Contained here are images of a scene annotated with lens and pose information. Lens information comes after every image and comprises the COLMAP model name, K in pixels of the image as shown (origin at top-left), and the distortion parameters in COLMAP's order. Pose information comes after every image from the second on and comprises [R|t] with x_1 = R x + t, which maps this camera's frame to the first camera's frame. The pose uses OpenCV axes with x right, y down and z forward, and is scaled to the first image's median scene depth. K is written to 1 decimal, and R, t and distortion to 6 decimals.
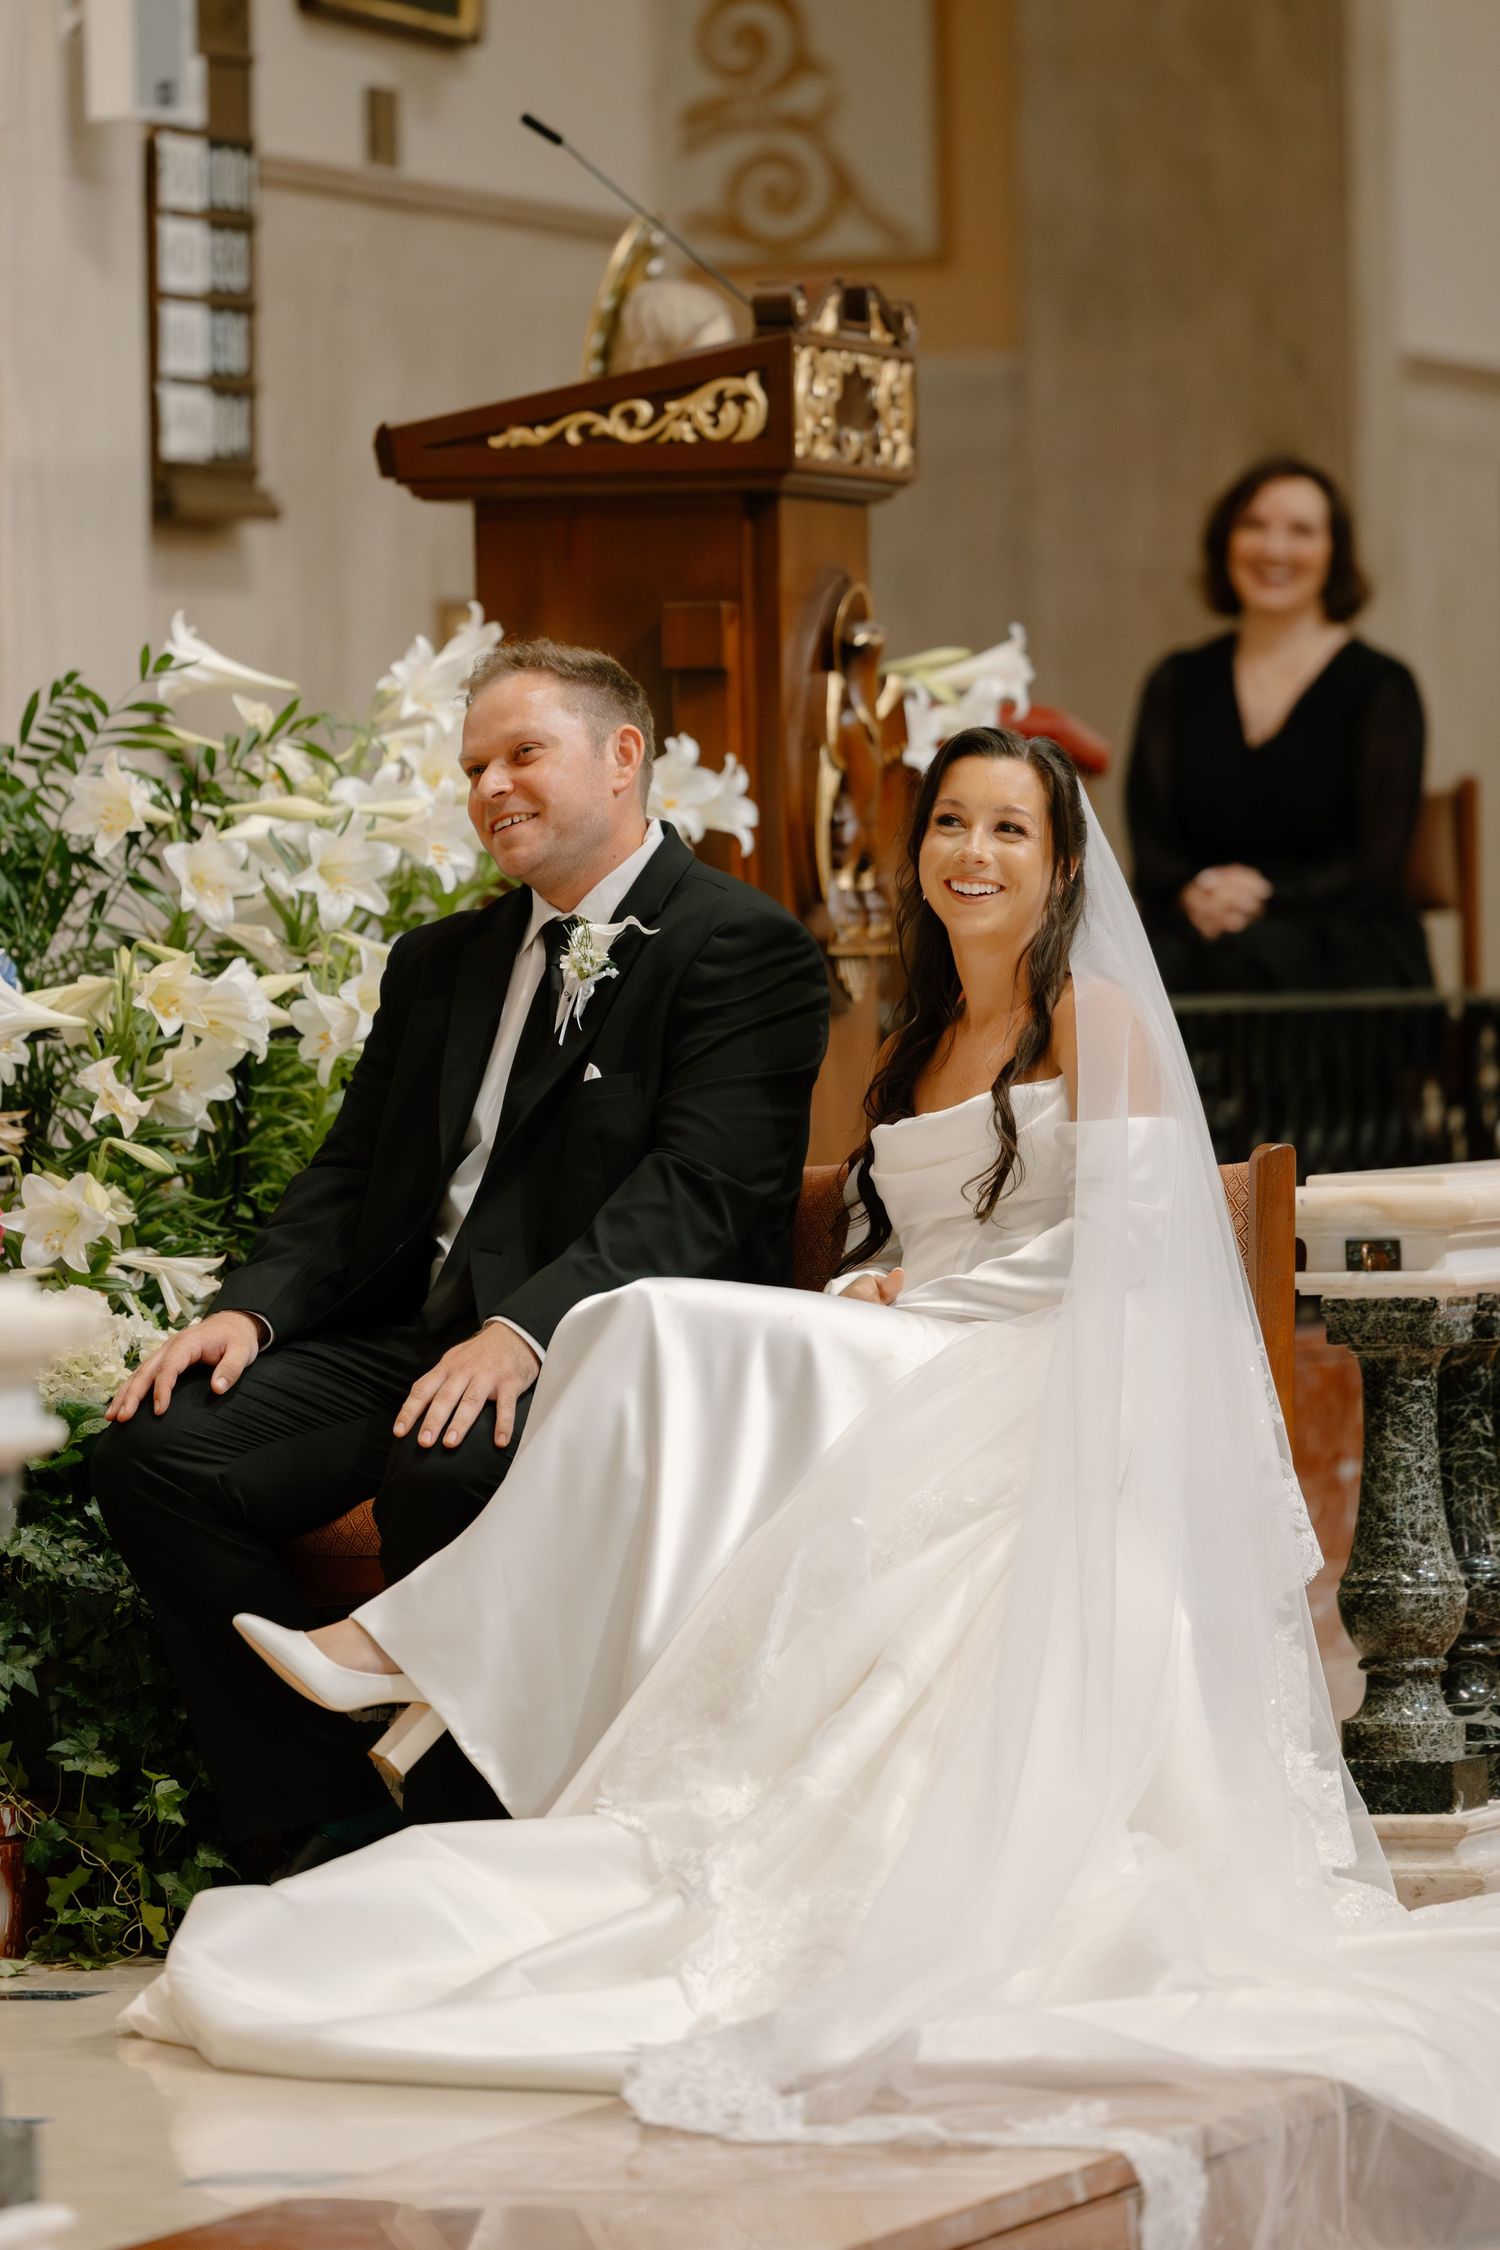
lens RADIAL K [[11316.8, 0, 750.0], [0, 11316.8, 1125.0], [0, 0, 1]] dist [-0.086309, 2.258767]
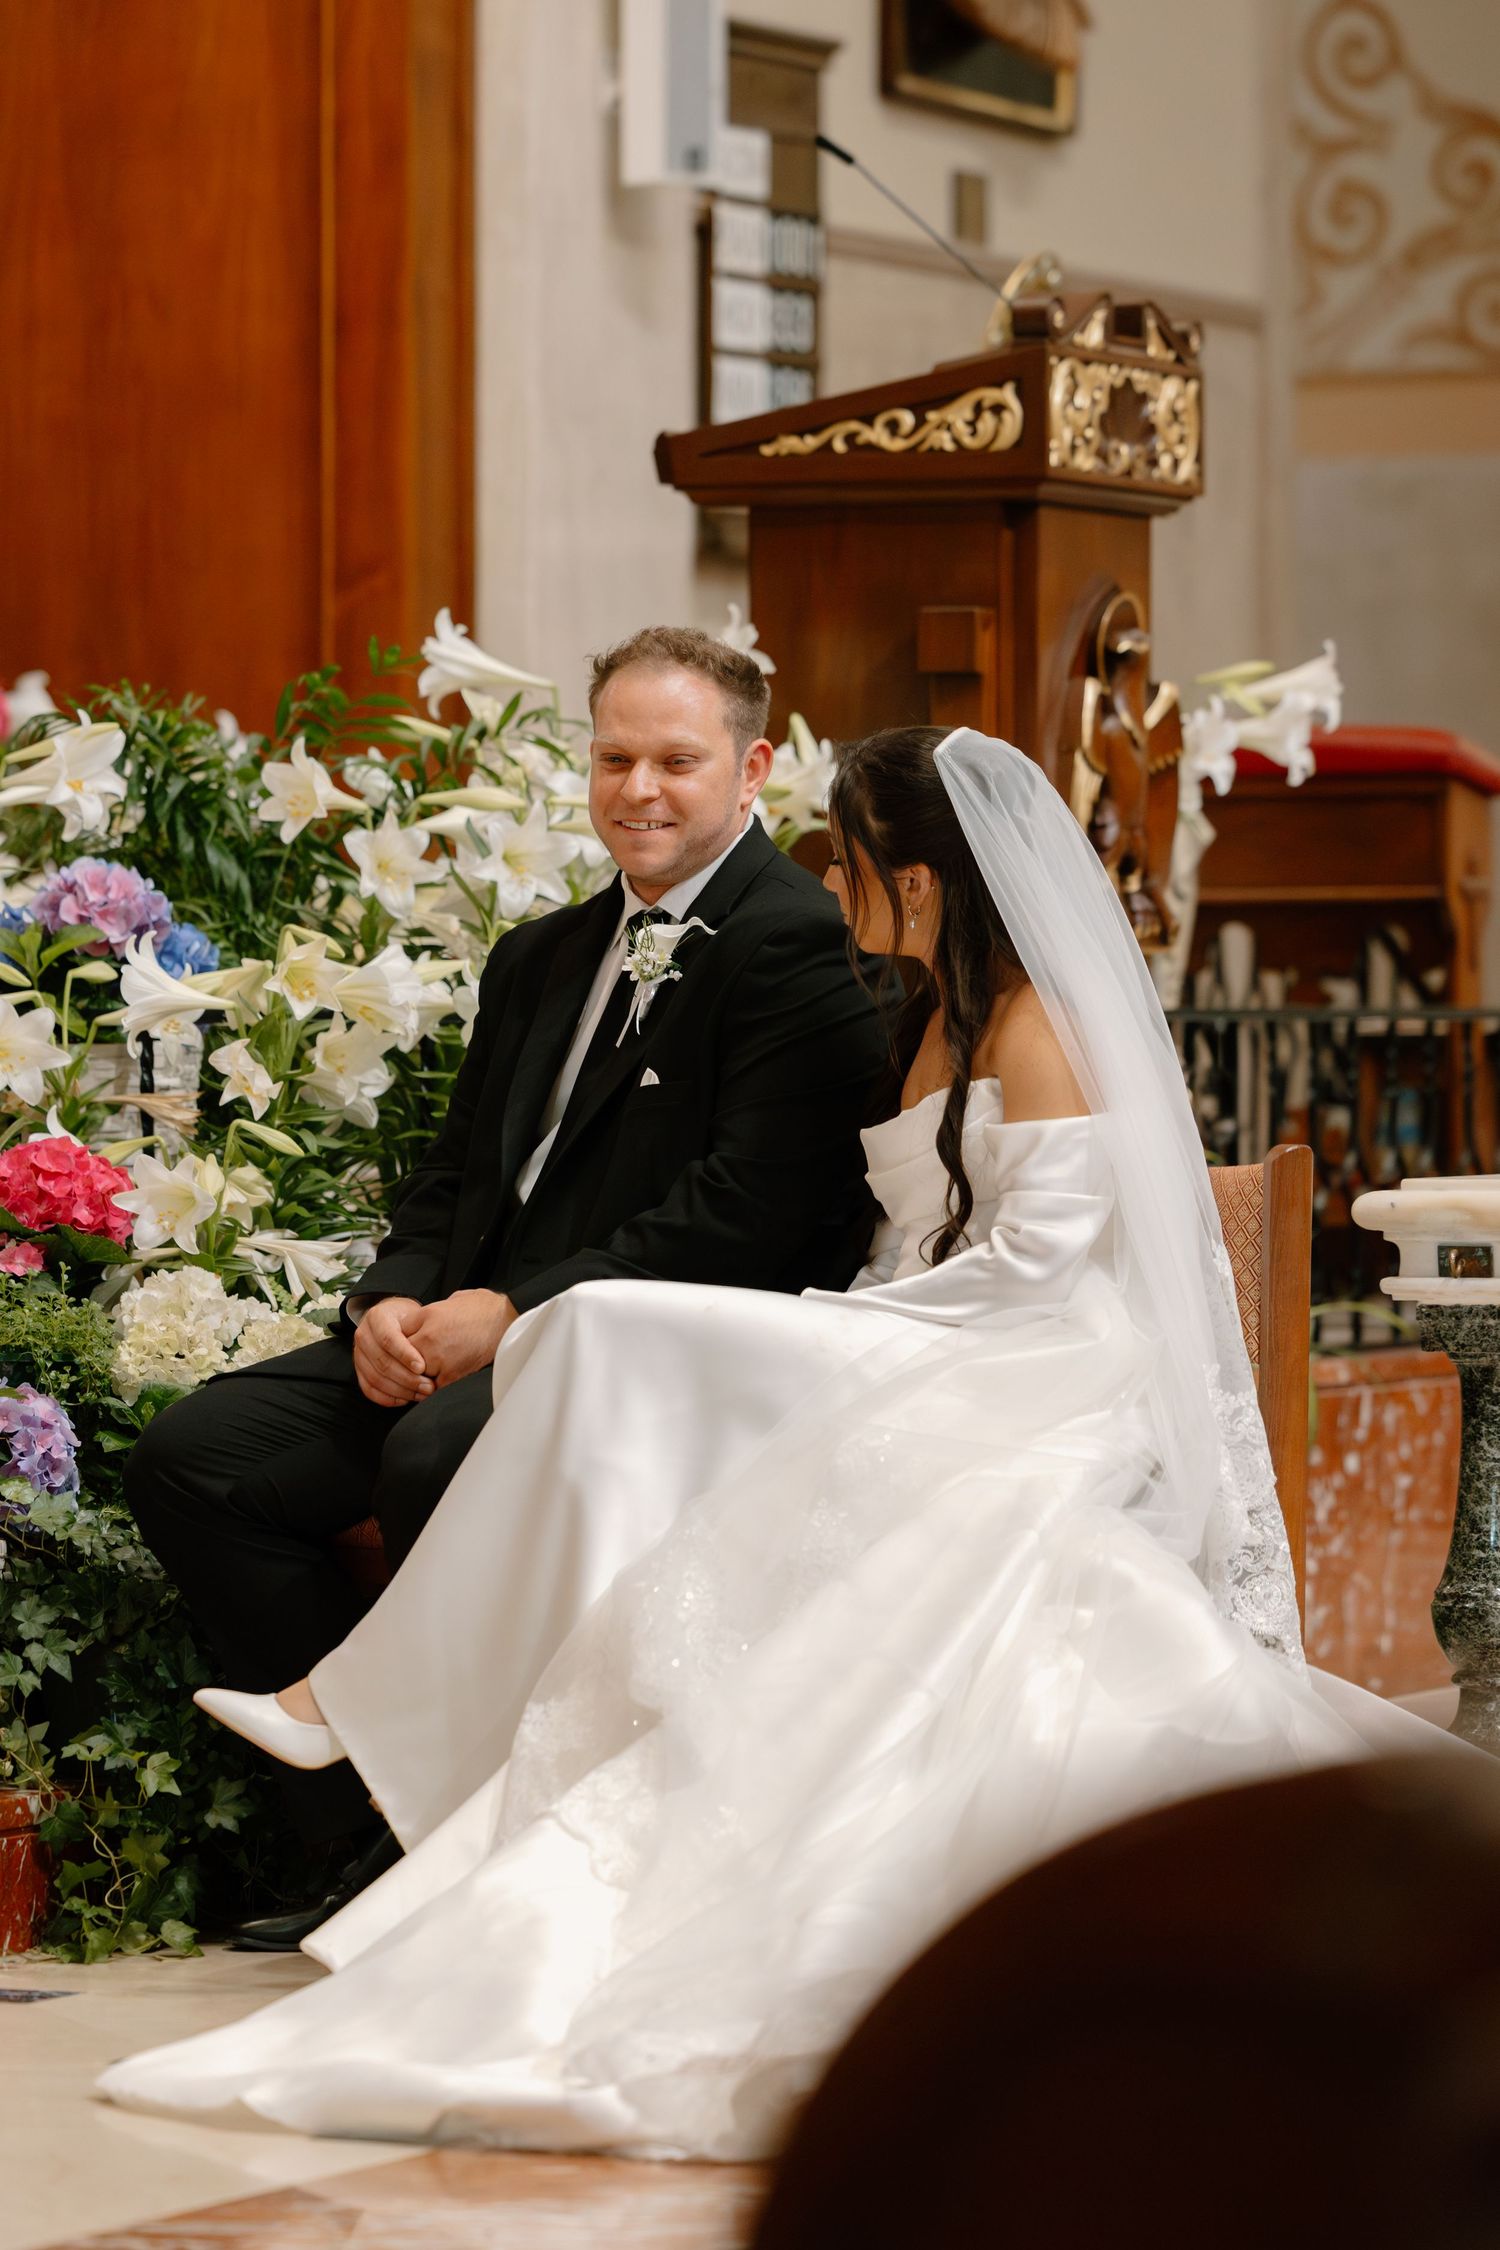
lens RADIAL K [[8972.0, 0, 750.3], [0, 8972.0, 1074.4], [0, 0, 1]] dist [0.138246, -4.026007]
pose [[0.993071, 0.016332, -0.116376, 0.072229], [-0.016859, 0.999852, -0.003541, -0.000737], [0.116301, 0.005478, 0.993199, 0.190715]]
